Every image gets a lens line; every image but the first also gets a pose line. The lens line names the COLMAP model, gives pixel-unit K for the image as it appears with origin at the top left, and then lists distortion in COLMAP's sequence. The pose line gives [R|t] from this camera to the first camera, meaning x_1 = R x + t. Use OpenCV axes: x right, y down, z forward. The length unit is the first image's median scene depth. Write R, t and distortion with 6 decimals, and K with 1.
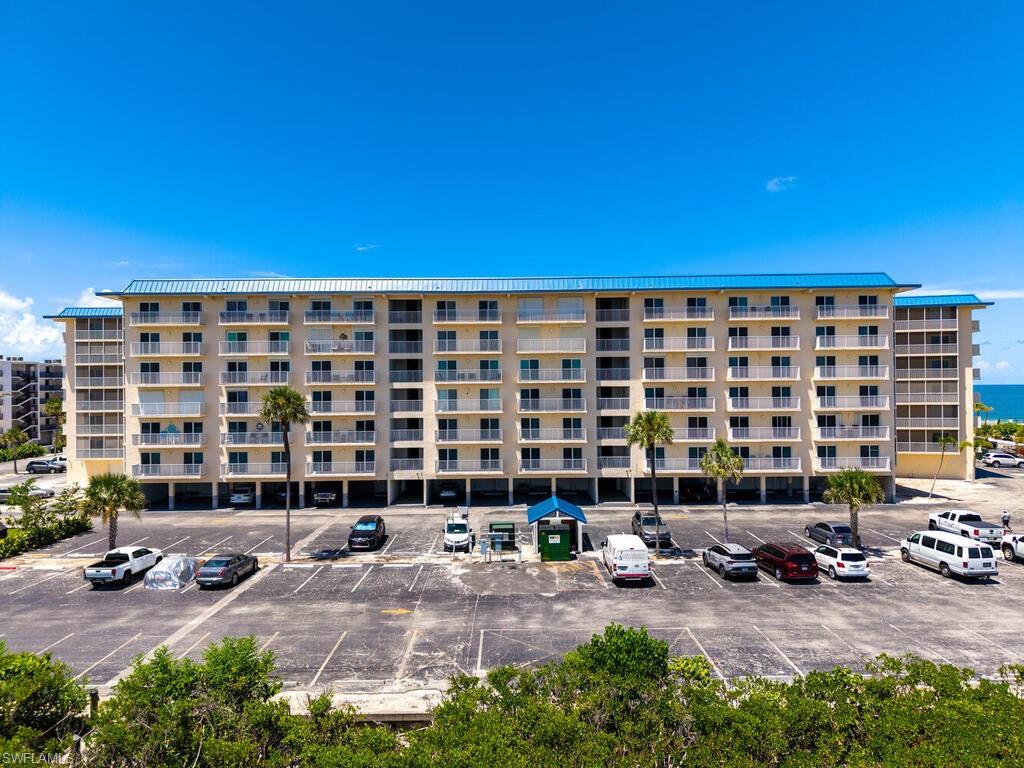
lens RADIAL K [[919.9, 0, 511.9], [0, 919.9, 386.6], [0, 0, 1]] dist [0.062723, 0.001562]
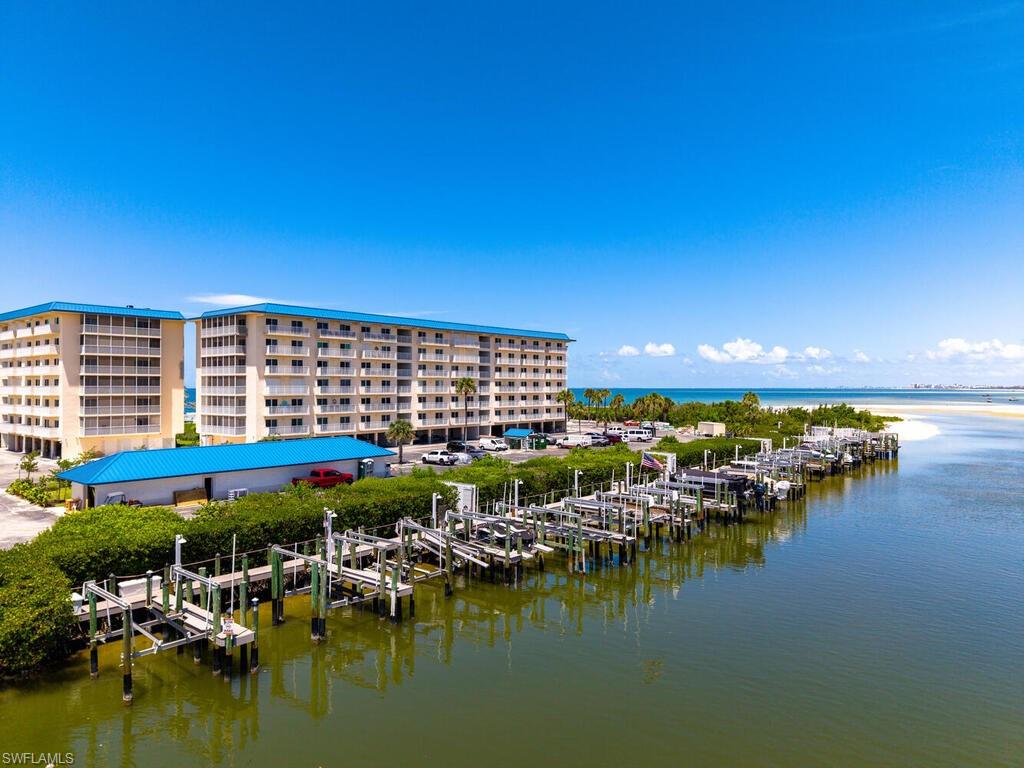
lens RADIAL K [[691.0, 0, 517.3], [0, 691.0, 380.3], [0, 0, 1]] dist [0.039035, 0.001276]
pose [[0.624754, 0.016394, 0.780649, -1.013804], [-0.016596, 0.999833, -0.007715, 0.010598], [-0.780645, -0.008136, 0.624922, -0.004309]]
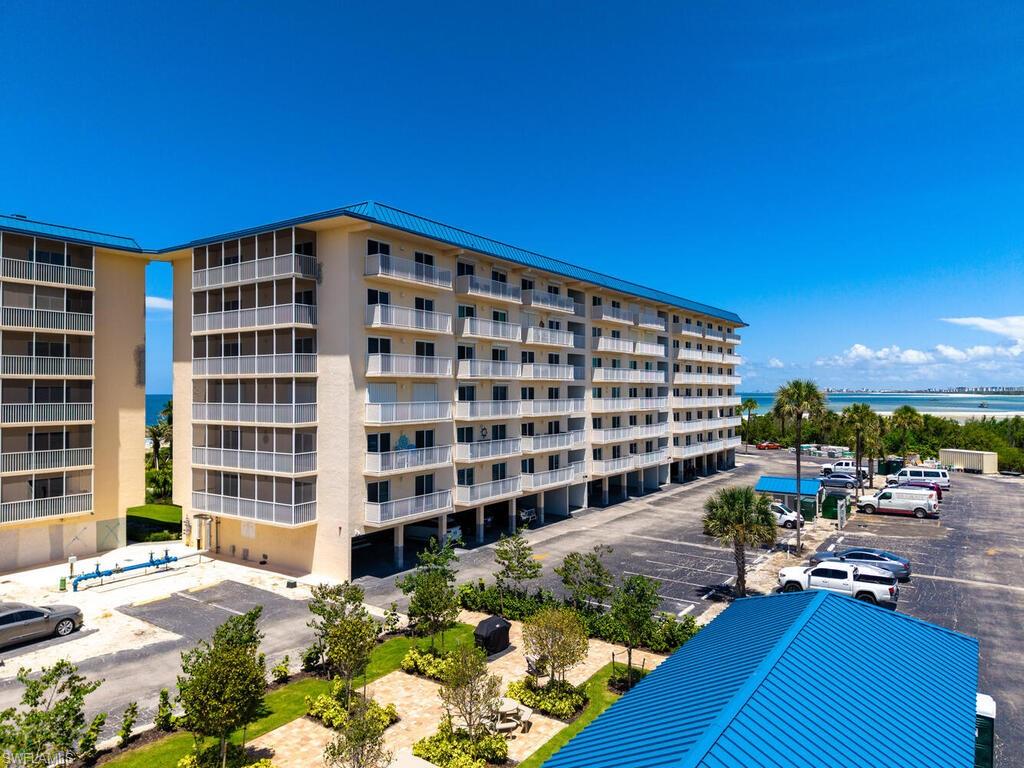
lens RADIAL K [[691.0, 0, 504.1], [0, 691.0, 381.6], [0, 0, 1]] dist [0.039035, 0.001276]
pose [[0.545654, 0.019833, 0.837776, -0.731870], [-0.012714, 0.999801, -0.015388, 0.009939], [-0.837914, -0.002255, 0.545798, 0.678563]]
